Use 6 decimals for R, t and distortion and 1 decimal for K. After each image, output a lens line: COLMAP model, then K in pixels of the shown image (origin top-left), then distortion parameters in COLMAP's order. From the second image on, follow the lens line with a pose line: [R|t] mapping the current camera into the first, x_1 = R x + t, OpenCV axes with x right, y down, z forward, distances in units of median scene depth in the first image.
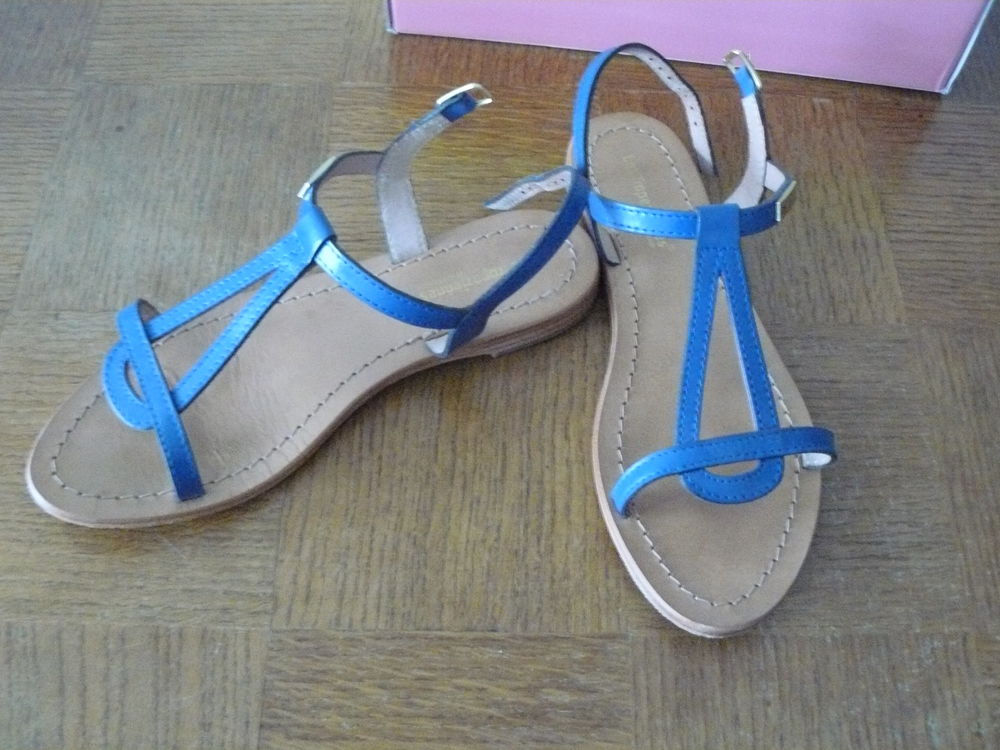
lens RADIAL K [[1097.7, 0, 500.0], [0, 1097.7, 375.0], [0, 0, 1]] dist [-0.191237, 0.190327]
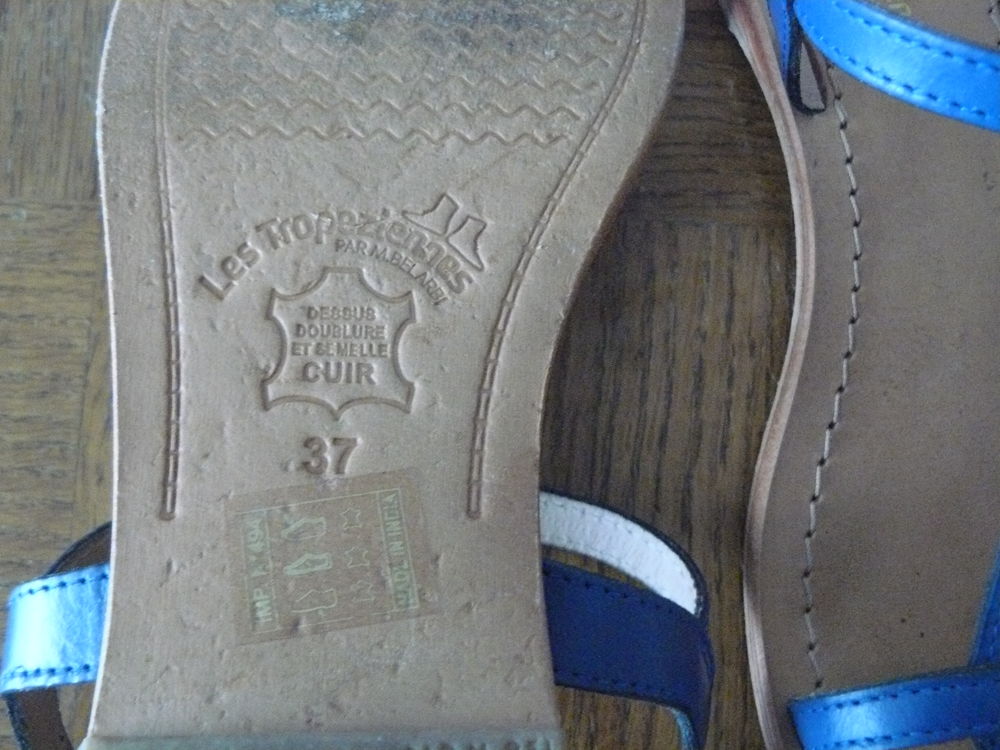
lens RADIAL K [[1119.7, 0, 500.0], [0, 1119.7, 375.0], [0, 0, 1]] dist [-0.197361, 0.219172]
pose [[0.997546, 0.019272, -0.067302, 0.014348], [0.001603, 0.954821, 0.297176, -0.133184], [0.069989, -0.296555, 0.952448, 0.566084]]
